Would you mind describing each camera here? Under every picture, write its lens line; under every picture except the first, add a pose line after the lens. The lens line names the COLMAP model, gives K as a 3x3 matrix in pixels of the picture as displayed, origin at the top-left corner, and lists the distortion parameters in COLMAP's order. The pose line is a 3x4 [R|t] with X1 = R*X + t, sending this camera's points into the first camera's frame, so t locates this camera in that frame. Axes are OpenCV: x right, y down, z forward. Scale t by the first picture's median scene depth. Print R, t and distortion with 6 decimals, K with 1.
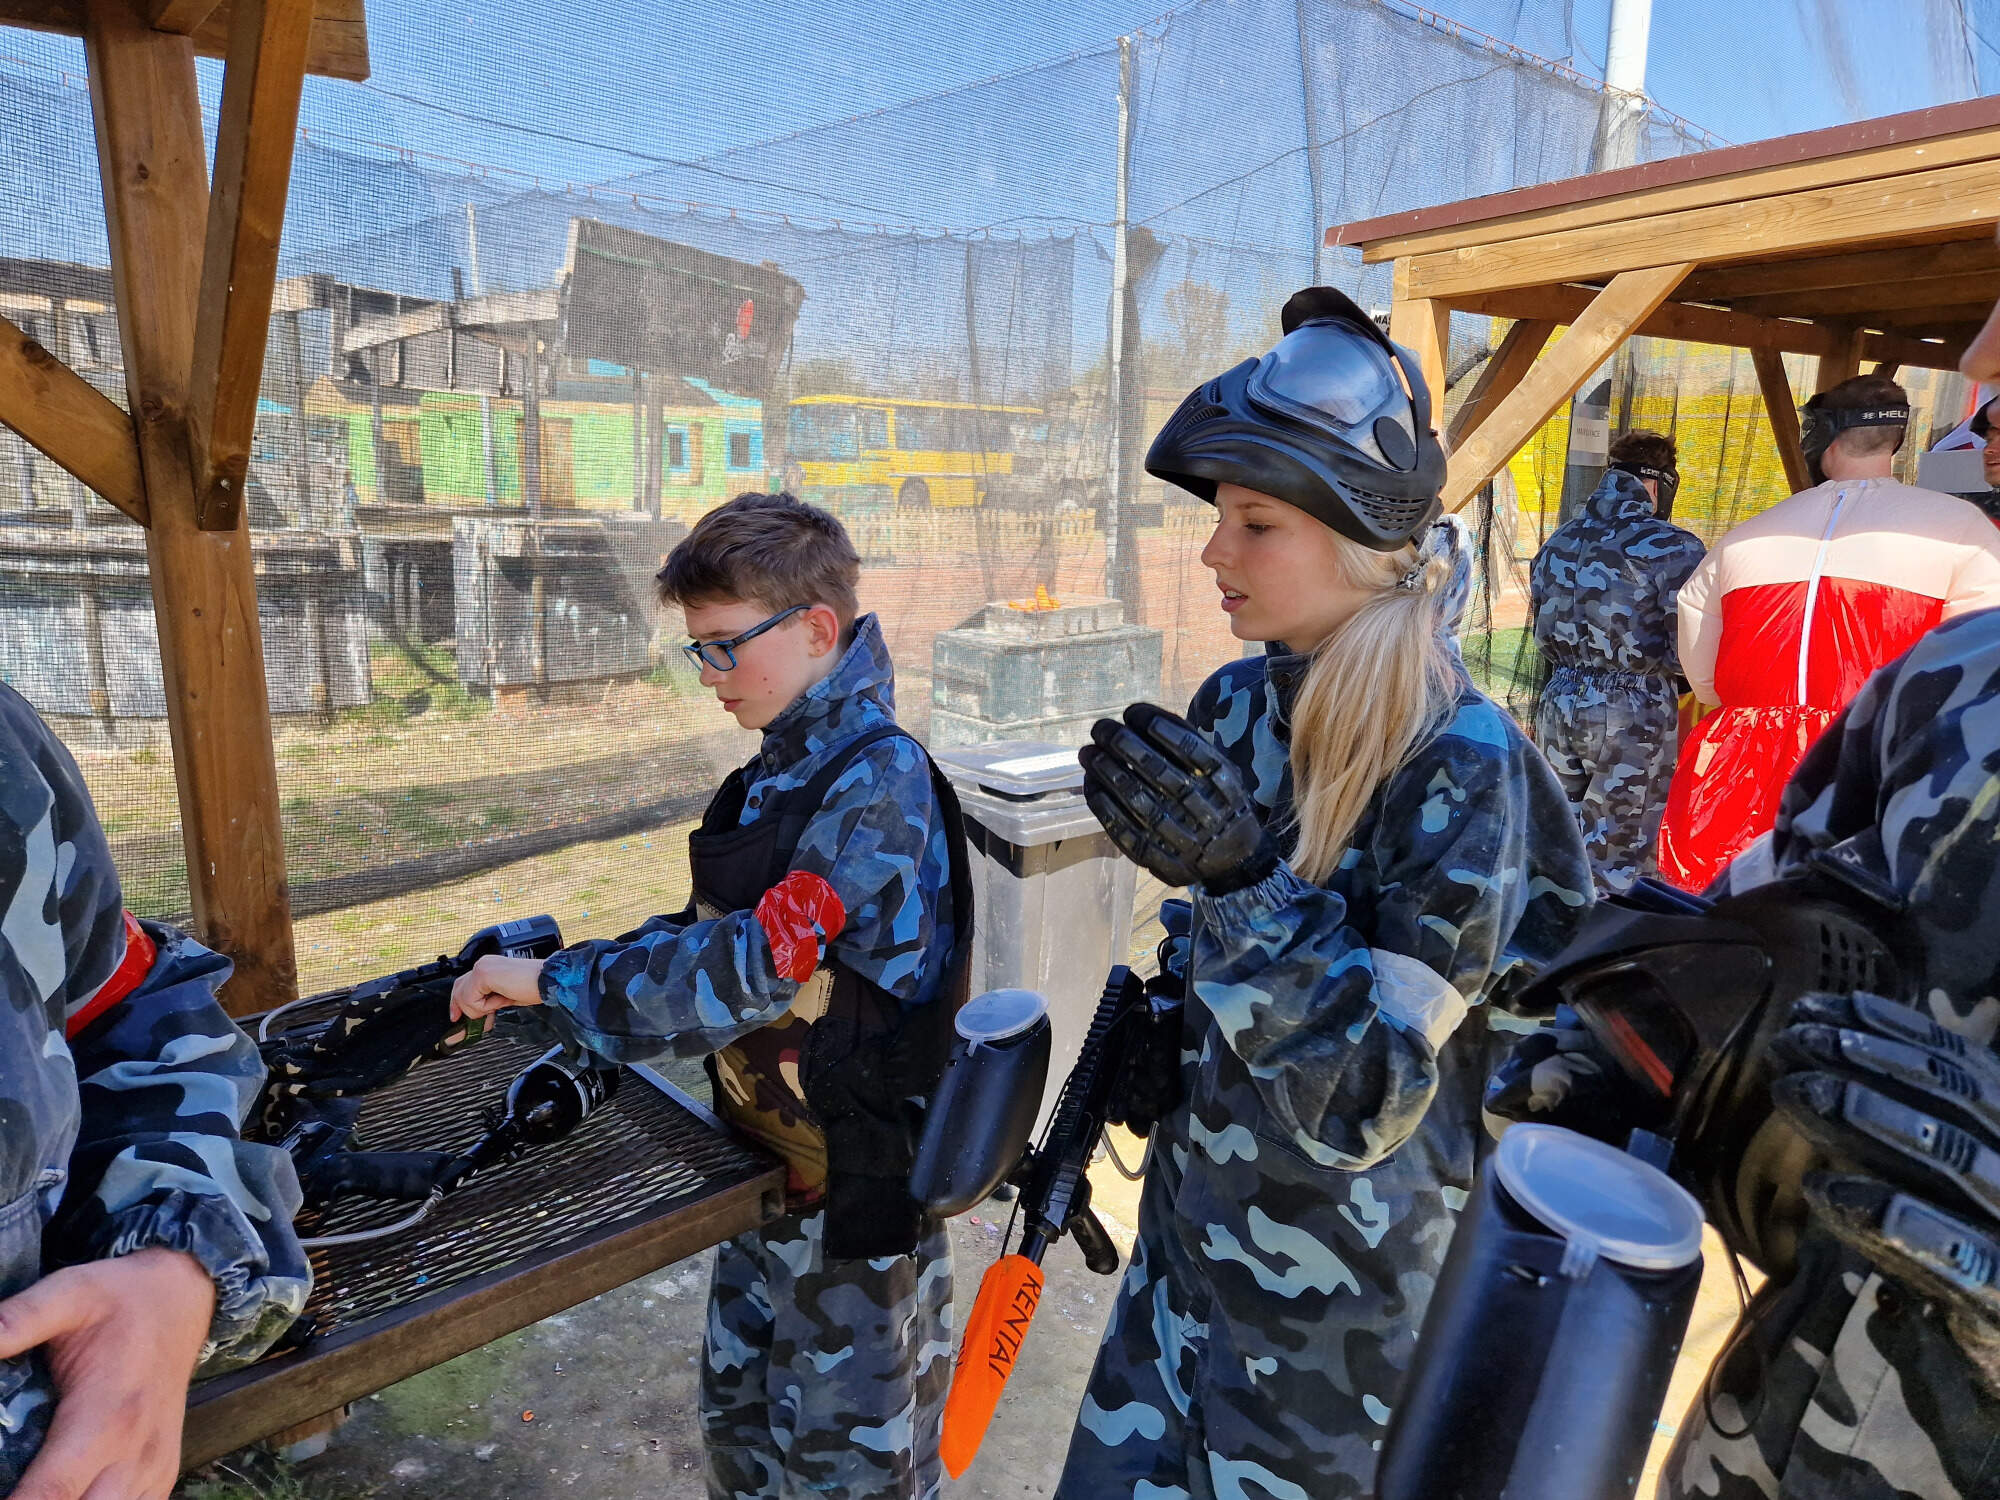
lens RADIAL K [[1397.1, 0, 988.0], [0, 1397.1, 755.0], [0, 0, 1]] dist [0.094489, -0.073803]
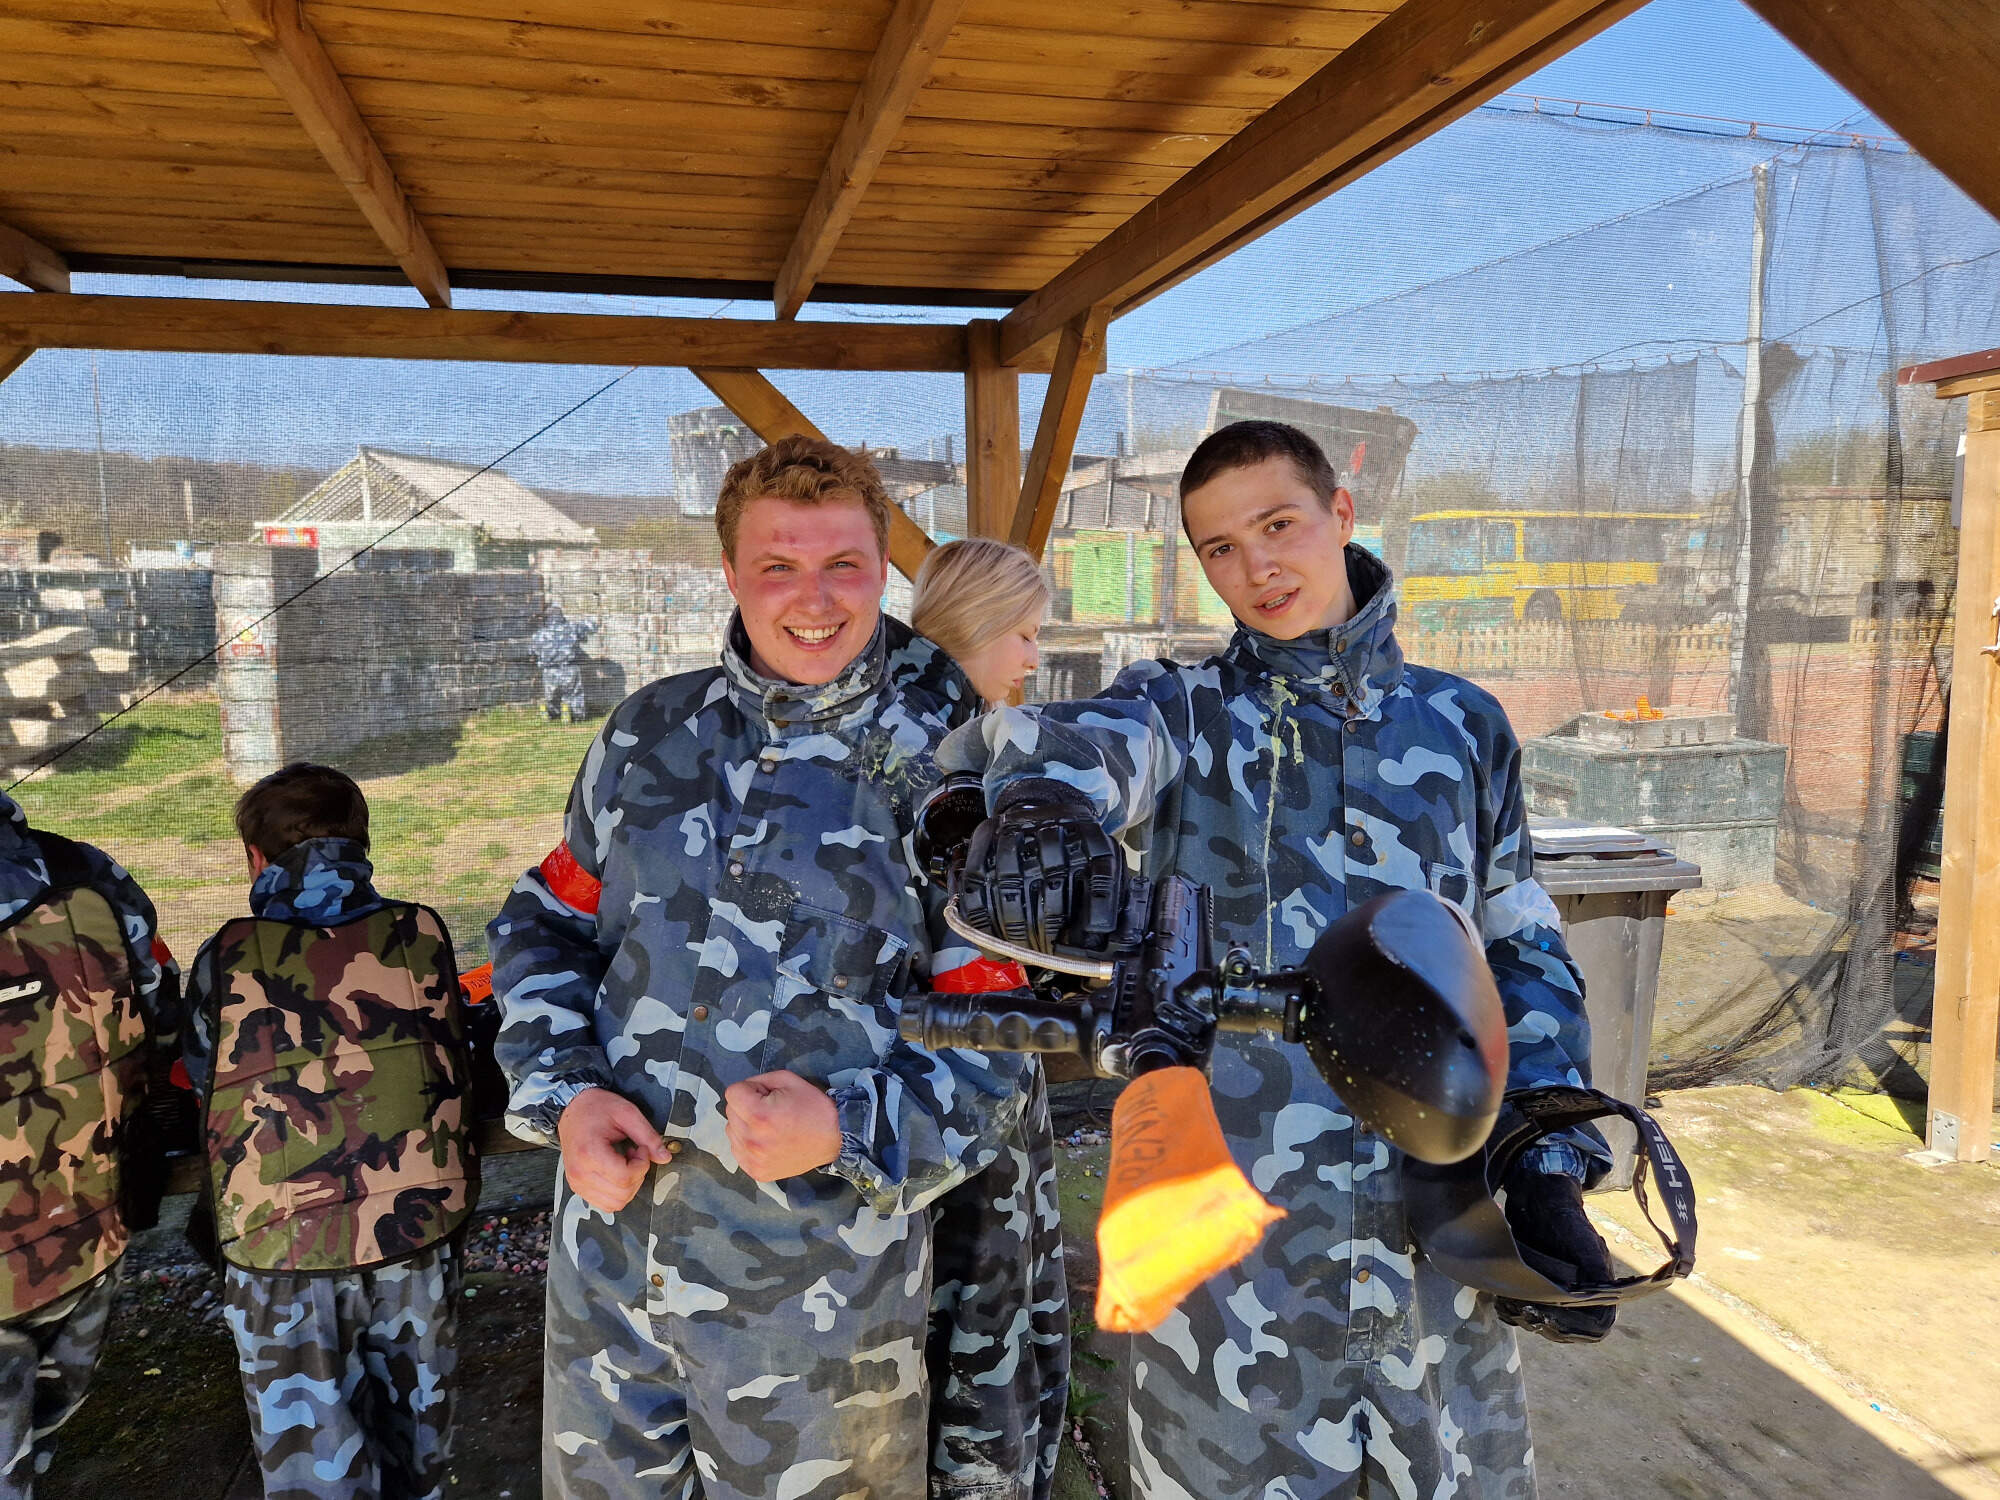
lens RADIAL K [[1385.2, 0, 999.0], [0, 1385.2, 721.3], [0, 0, 1]] dist [0.077076, -0.067237]
pose [[0.912251, 0.028232, -0.408658, 0.026885], [-0.070267, 0.993620, -0.088214, 0.017460], [0.403560, 0.109189, 0.908415, -0.101292]]
